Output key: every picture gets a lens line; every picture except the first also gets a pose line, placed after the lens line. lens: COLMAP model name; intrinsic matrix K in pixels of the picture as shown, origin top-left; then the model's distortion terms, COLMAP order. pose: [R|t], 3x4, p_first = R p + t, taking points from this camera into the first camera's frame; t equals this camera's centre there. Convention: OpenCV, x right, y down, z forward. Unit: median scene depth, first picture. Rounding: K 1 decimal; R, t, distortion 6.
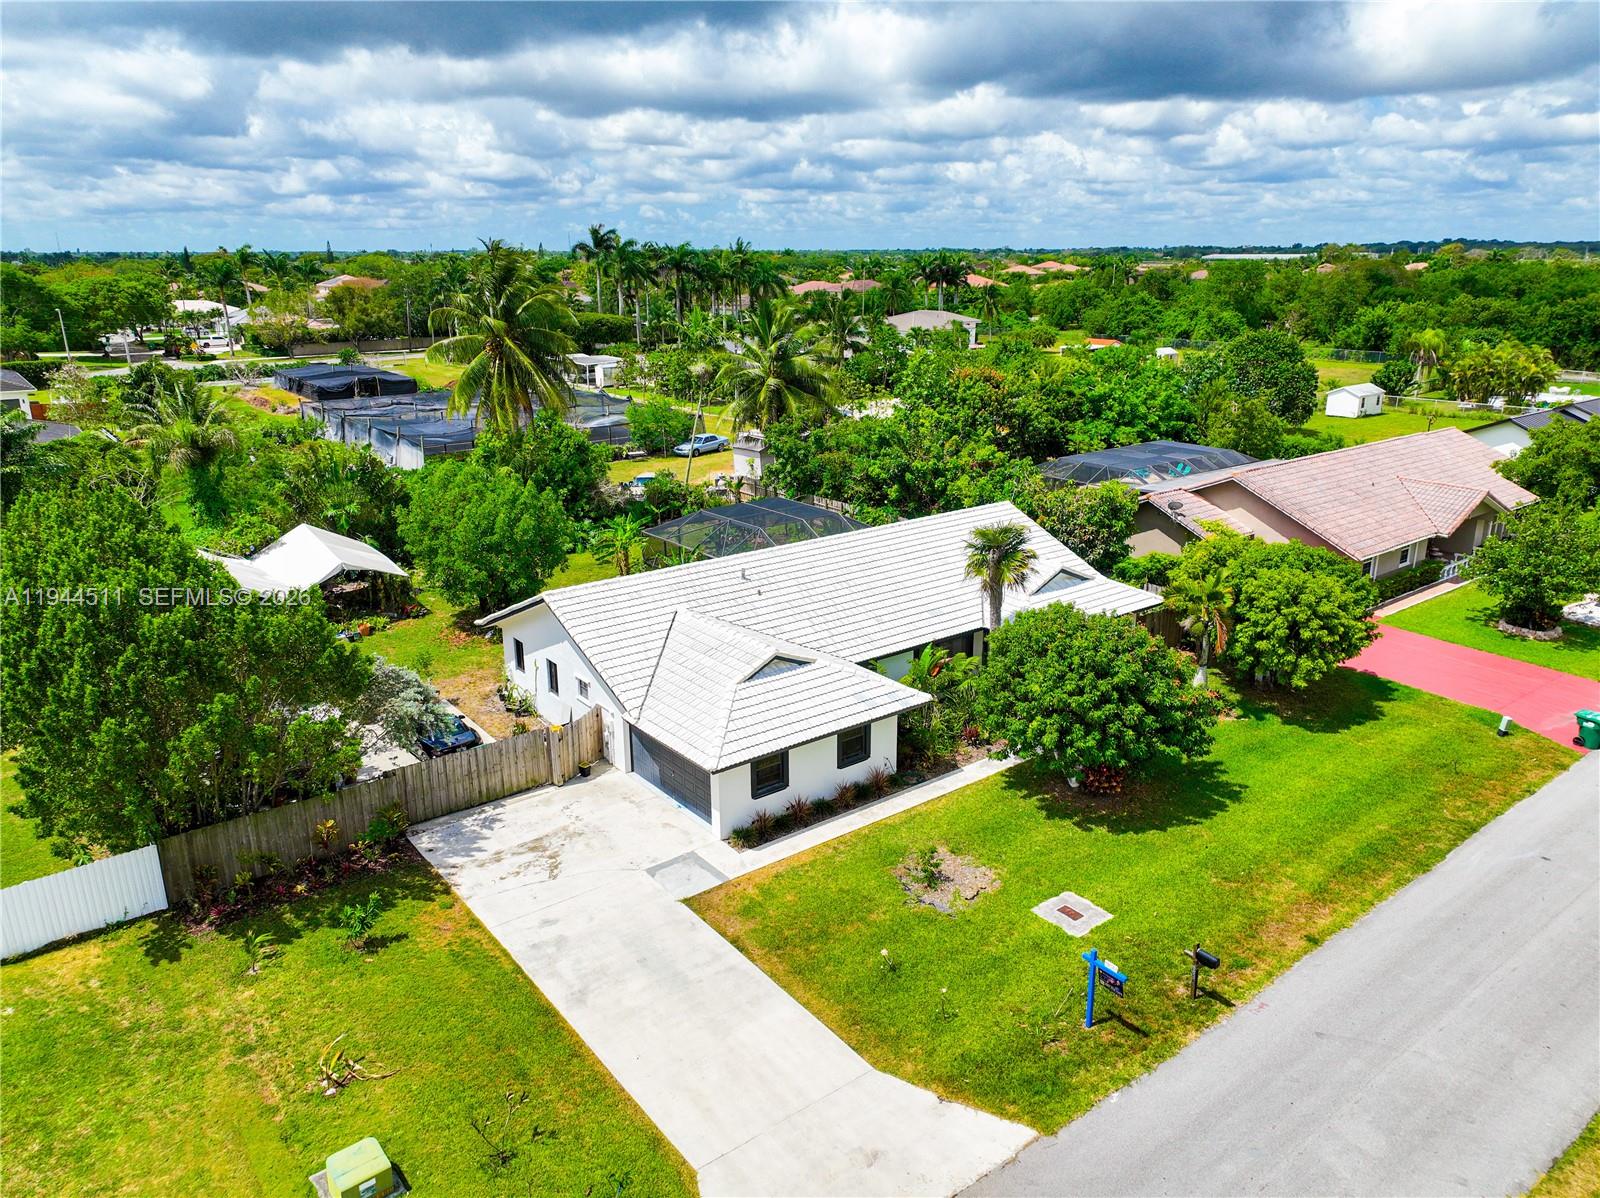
lens RADIAL K [[1121.8, 0, 798.4], [0, 1121.8, 605.6], [0, 0, 1]] dist [0.013111, 0.004879]
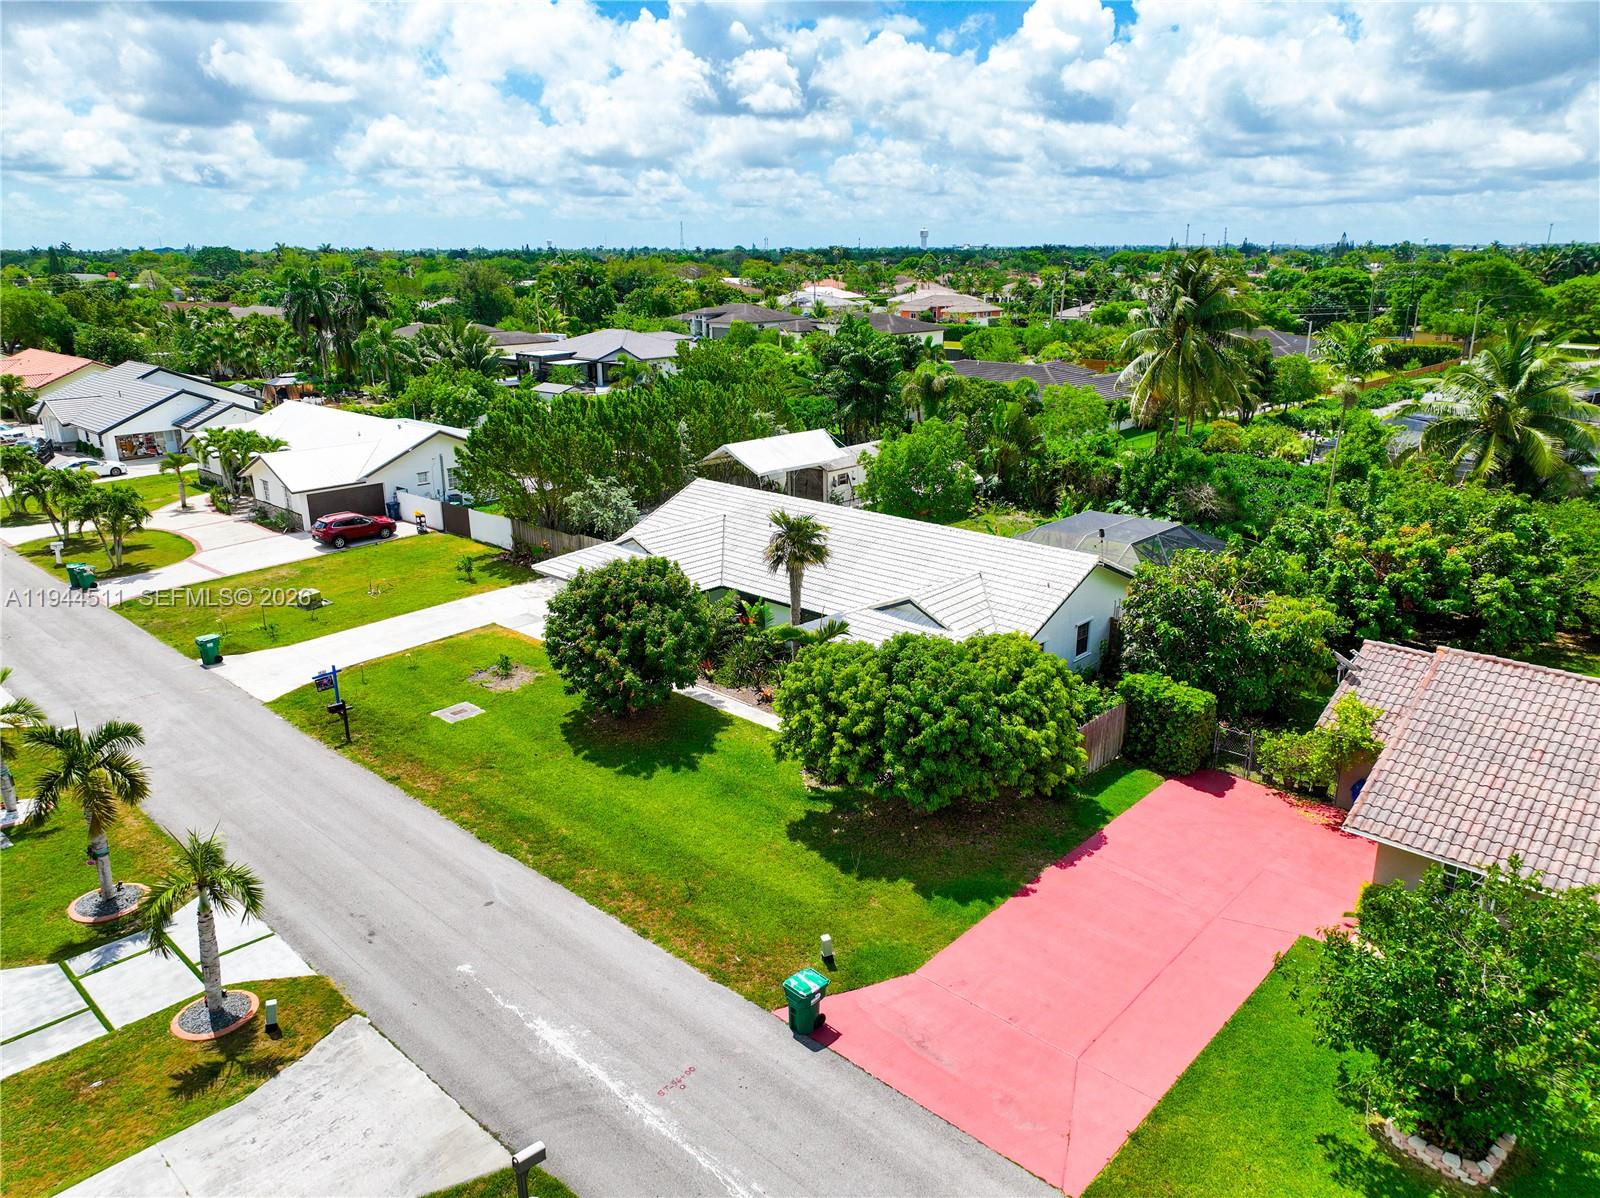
lens RADIAL K [[1121.8, 0, 793.0], [0, 1121.8, 596.2], [0, 0, 1]] dist [0.013111, 0.004879]
pose [[0.151749, 0.295889, -0.943092, 1.455301], [-0.293128, 0.924690, 0.242949, -0.309528], [0.943953, 0.239580, 0.227054, 0.921766]]
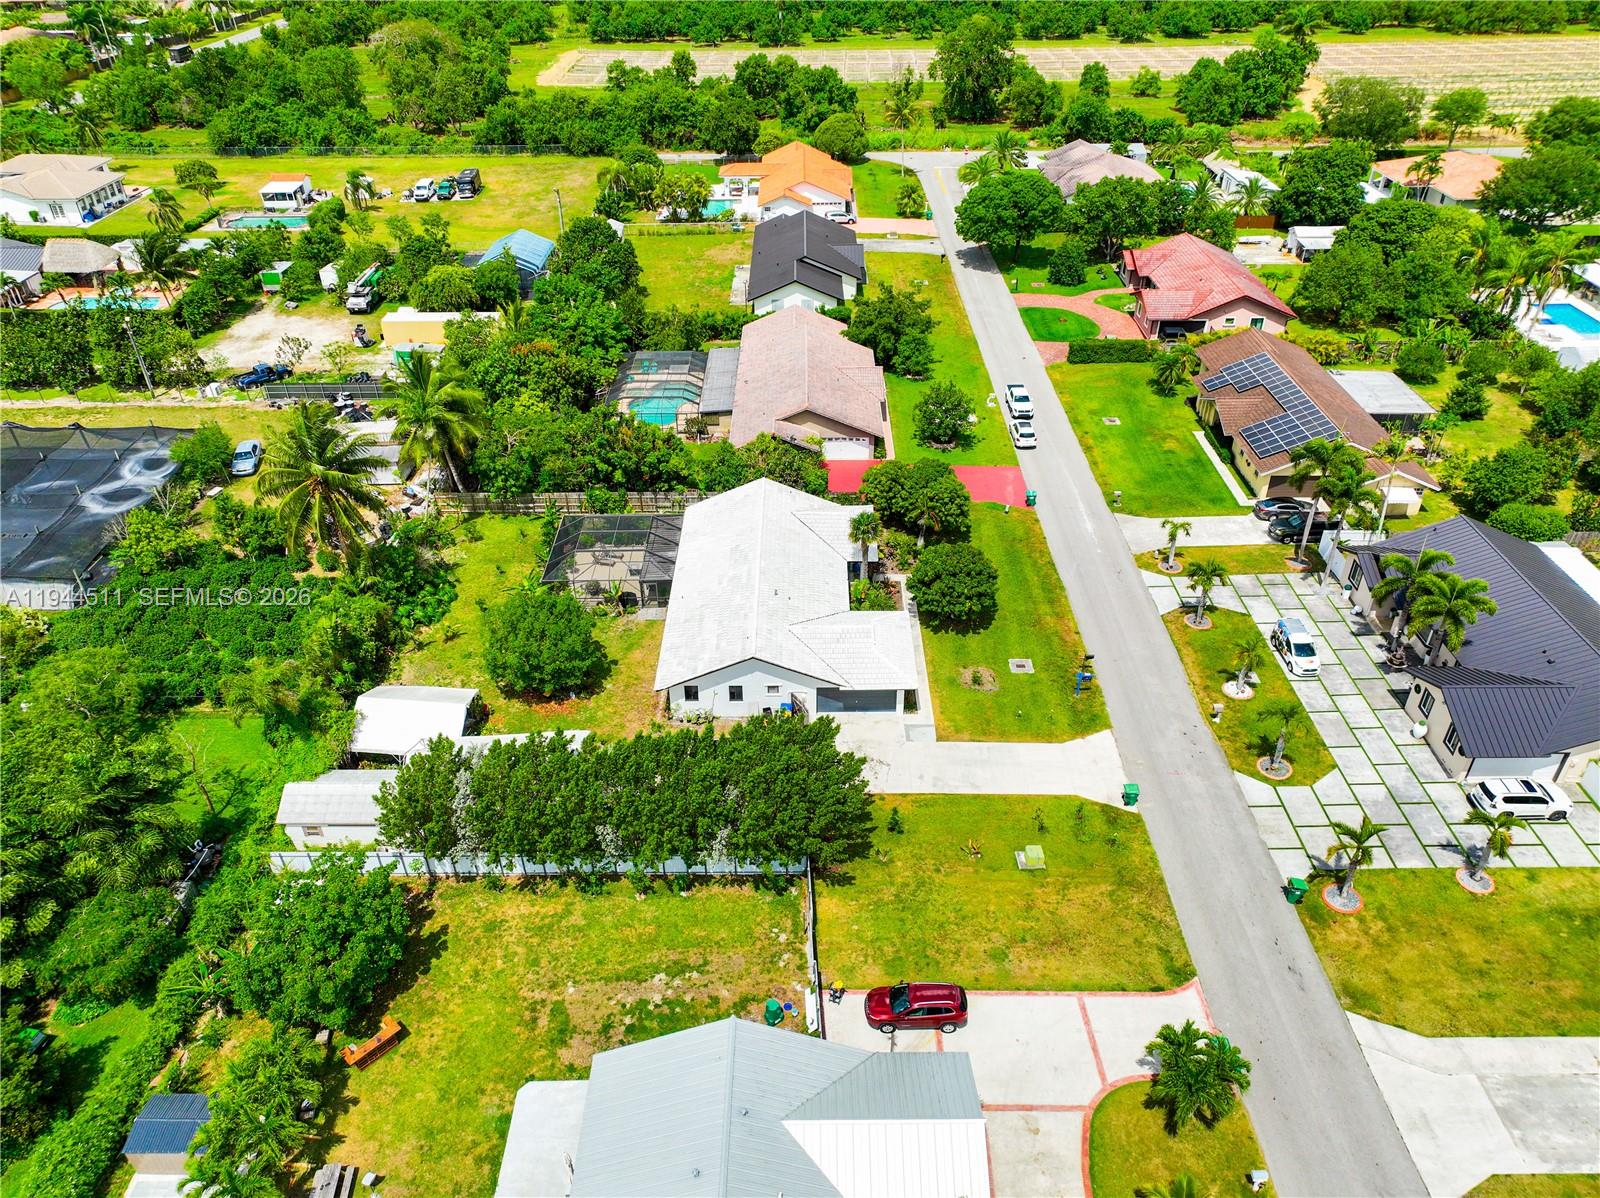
lens RADIAL K [[1121.8, 0, 801.2], [0, 1121.8, 597.9], [0, 0, 1]] dist [0.013111, 0.004879]
pose [[0.613507, -0.448071, 0.650262, -1.490567], [0.252038, 0.891477, 0.376492, -0.857758], [-0.748389, -0.067090, 0.659858, -0.284115]]
